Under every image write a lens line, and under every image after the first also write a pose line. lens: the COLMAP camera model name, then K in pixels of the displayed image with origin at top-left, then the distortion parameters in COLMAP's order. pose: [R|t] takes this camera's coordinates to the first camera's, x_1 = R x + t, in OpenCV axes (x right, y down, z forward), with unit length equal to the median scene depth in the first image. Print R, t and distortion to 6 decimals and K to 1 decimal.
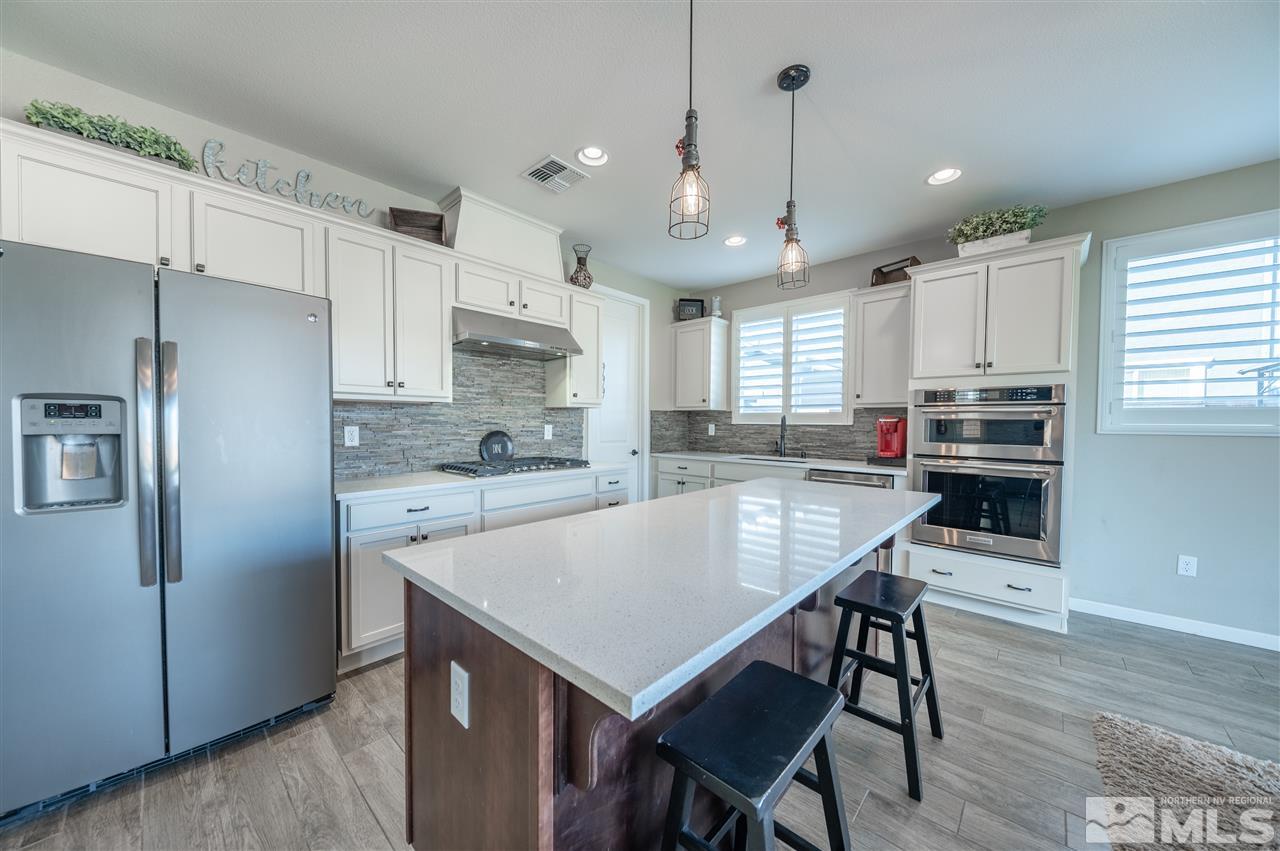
lens RADIAL K [[445.9, 0, 637.1], [0, 445.9, 431.9], [0, 0, 1]] dist [0.005057, -0.002675]
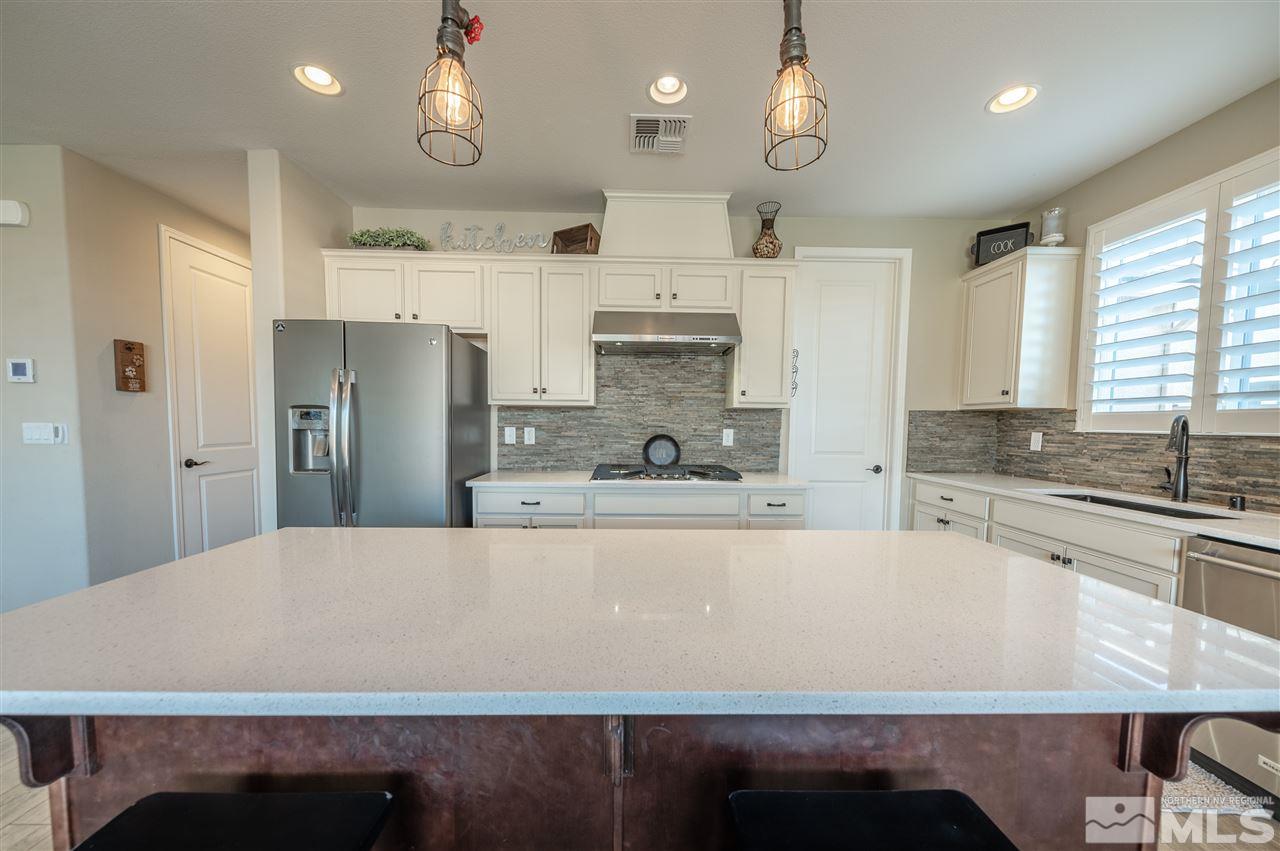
lens RADIAL K [[445.9, 0, 641.4], [0, 445.9, 449.7], [0, 0, 1]] dist [0.005057, -0.002675]
pose [[0.688747, 0.046352, -0.723519, 0.369475], [-0.024738, 0.998876, 0.040443, -0.007389], [0.724580, -0.009957, 0.689119, 0.326509]]
